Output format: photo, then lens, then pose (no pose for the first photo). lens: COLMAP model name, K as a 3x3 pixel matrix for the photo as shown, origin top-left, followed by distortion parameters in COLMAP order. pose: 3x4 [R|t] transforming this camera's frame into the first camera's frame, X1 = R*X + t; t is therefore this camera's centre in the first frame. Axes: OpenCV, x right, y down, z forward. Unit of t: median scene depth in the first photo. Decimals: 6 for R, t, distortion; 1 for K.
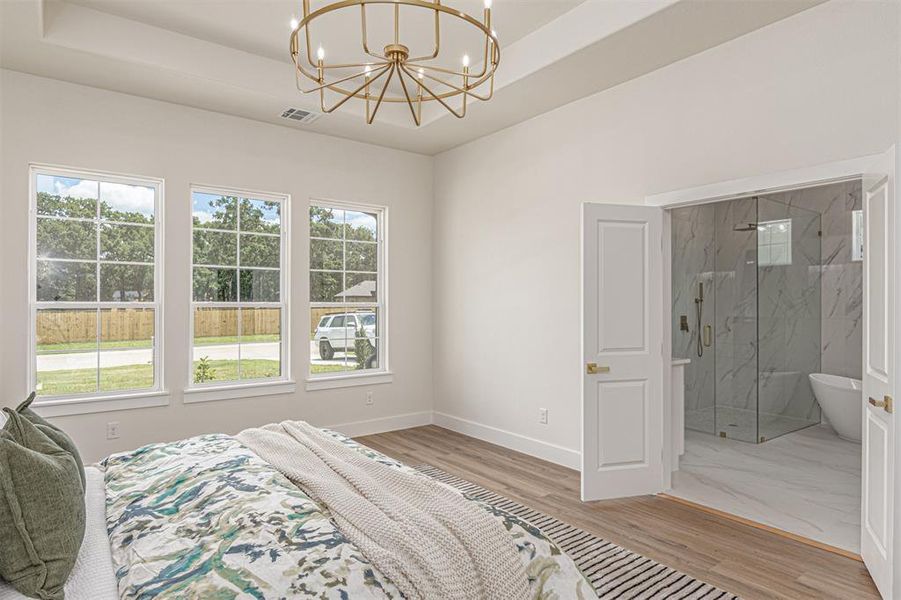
lens RADIAL K [[511.1, 0, 453.0], [0, 511.1, 302.6], [0, 0, 1]] dist [-0.004542, -0.000719]
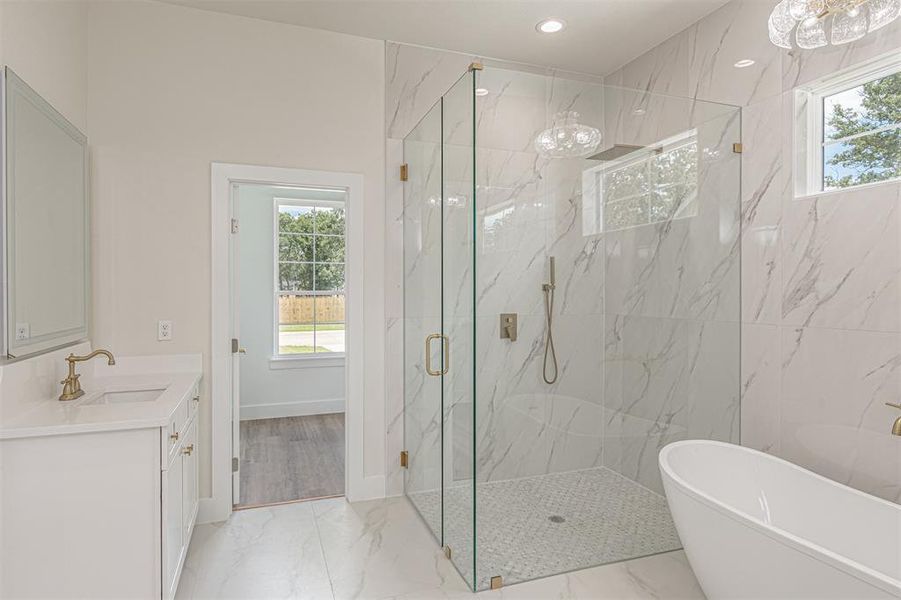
lens RADIAL K [[511.1, 0, 443.5], [0, 511.1, 295.0], [0, 0, 1]] dist [-0.004542, -0.000719]
pose [[0.946975, 0.001730, -0.321303, 0.577611], [0.000464, 0.999977, 0.006752, 0.000570], [0.321307, -0.006543, 0.946952, 0.425397]]
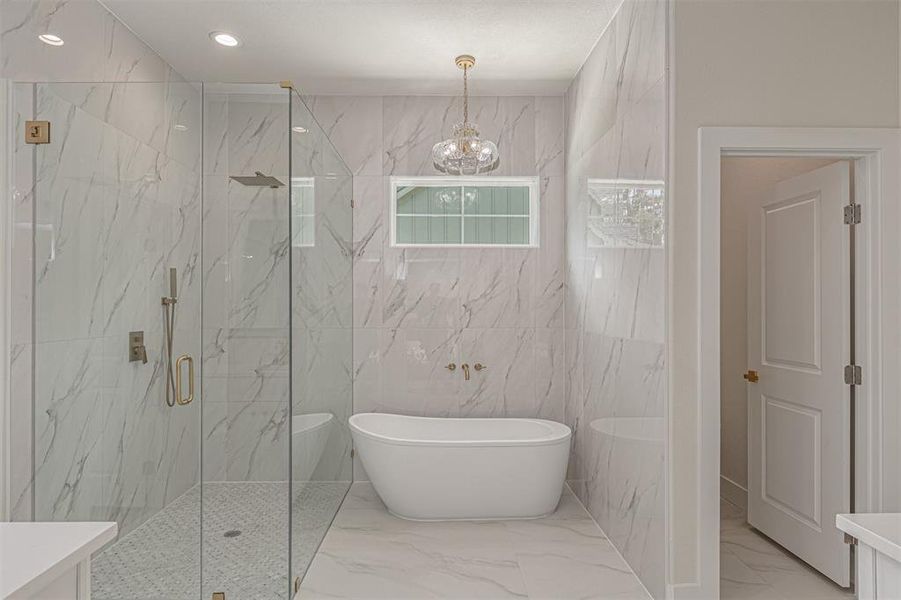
lens RADIAL K [[511.1, 0, 444.0], [0, 511.1, 302.5], [0, 0, 1]] dist [-0.004542, -0.000719]
pose [[0.596480, 0.007122, 0.802596, 0.234187], [0.000839, 0.999955, -0.009497, 0.002728], [-0.802627, 0.006338, 0.596447, 0.469711]]
